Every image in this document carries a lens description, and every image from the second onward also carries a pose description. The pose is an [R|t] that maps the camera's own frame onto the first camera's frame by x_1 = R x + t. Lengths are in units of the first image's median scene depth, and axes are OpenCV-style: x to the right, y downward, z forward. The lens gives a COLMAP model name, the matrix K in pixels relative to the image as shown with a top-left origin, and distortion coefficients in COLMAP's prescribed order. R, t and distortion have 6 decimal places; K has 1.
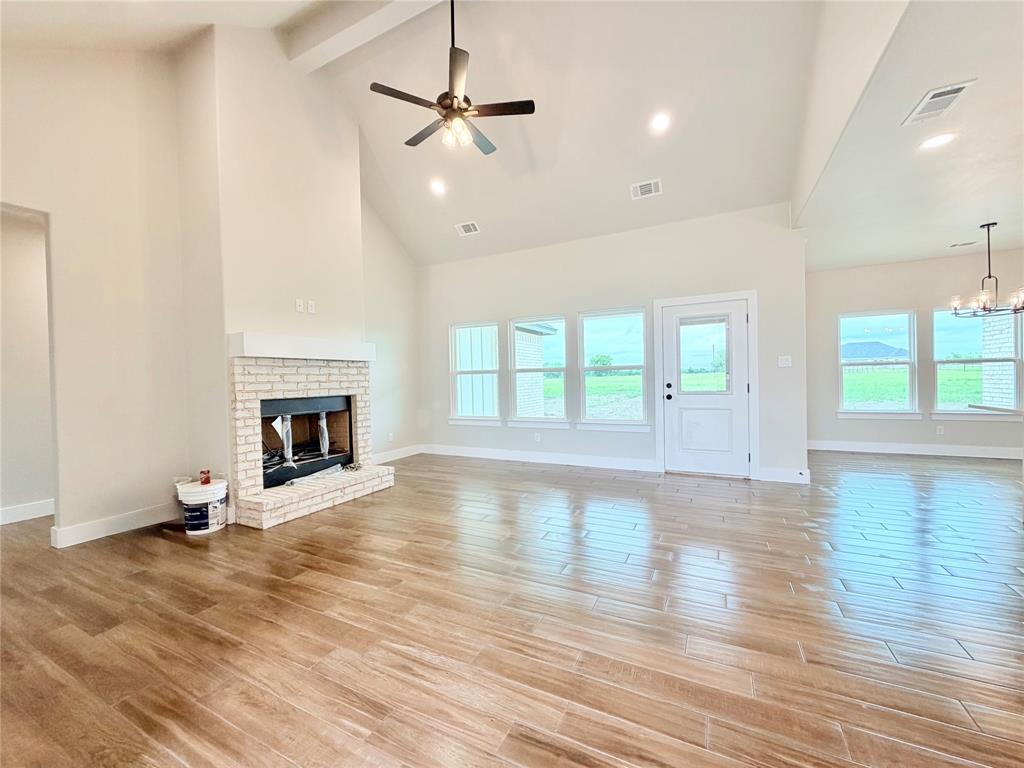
lens RADIAL K [[405.4, 0, 515.9], [0, 405.4, 386.2], [0, 0, 1]] dist [-0.002399, 0.000205]
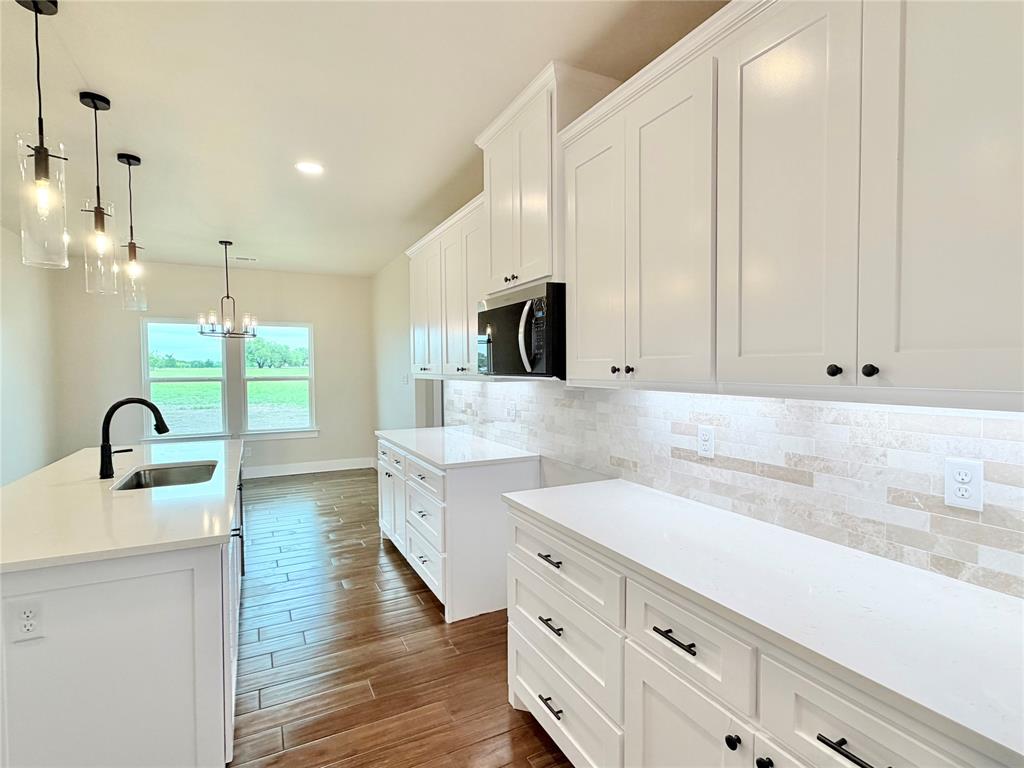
lens RADIAL K [[516.4, 0, 513.1], [0, 516.4, 383.0], [0, 0, 1]] dist [-0.001092, -0.000056]
pose [[0.594480, -0.005729, 0.804090, 0.750962], [0.006178, 0.999978, 0.002558, -0.084658], [-0.804087, 0.003447, 0.594502, -0.340618]]
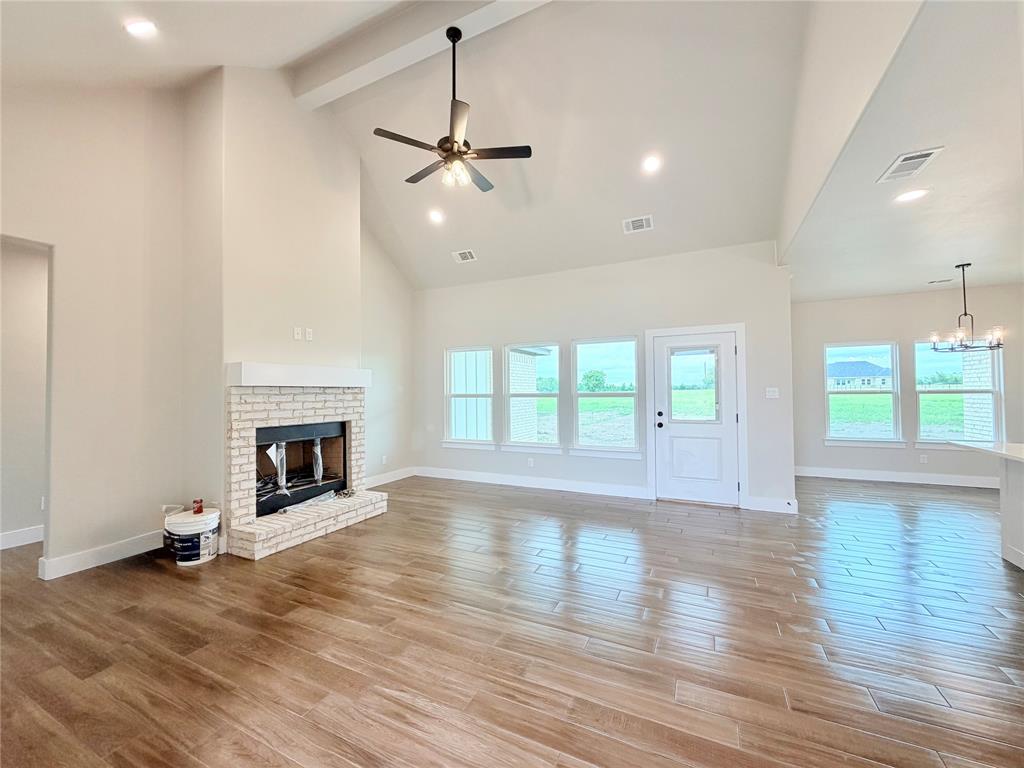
lens RADIAL K [[405.4, 0, 515.7], [0, 405.4, 385.3], [0, 0, 1]] dist [-0.002399, 0.000205]
pose [[0.999797, 0.012139, 0.016070, -0.003538], [-0.011558, 0.999295, -0.035730, -0.047658], [-0.016492, 0.035537, 0.999232, -0.021113]]
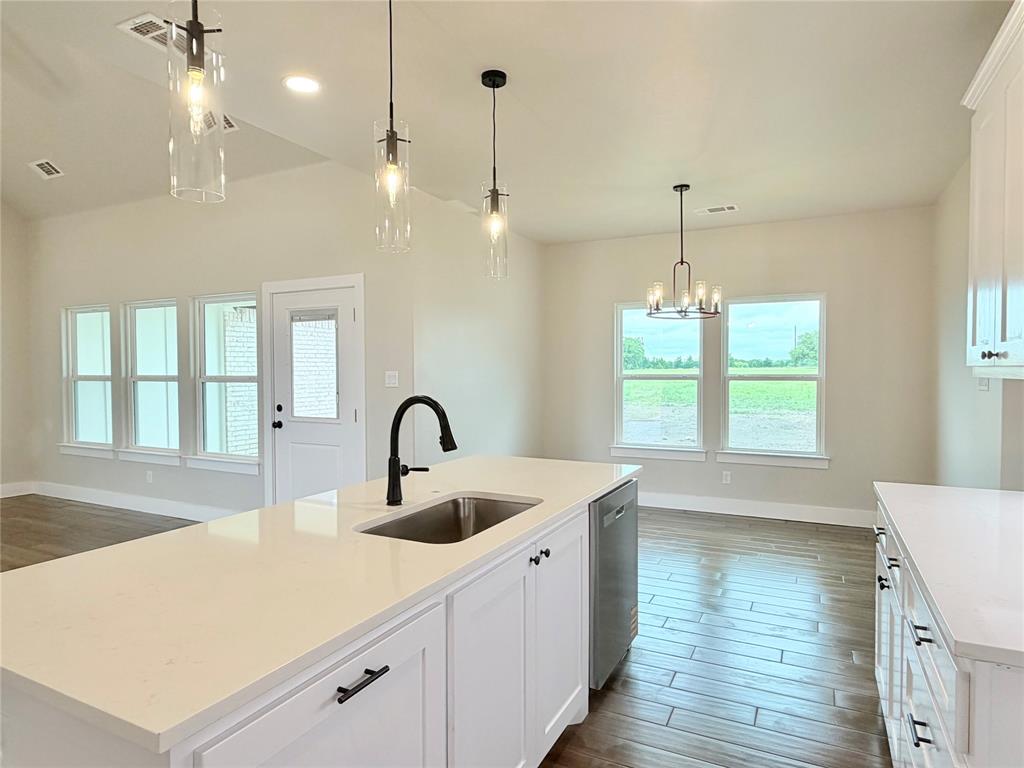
lens RADIAL K [[613.2, 0, 509.5], [0, 613.2, 390.0], [0, 0, 1]] dist [0.005192, 0.000652]
pose [[0.999835, 0.018130, -0.000749, 1.122380], [-0.018116, 0.999713, 0.015658, -0.081564], [0.001032, -0.015642, 0.999877, -0.065118]]
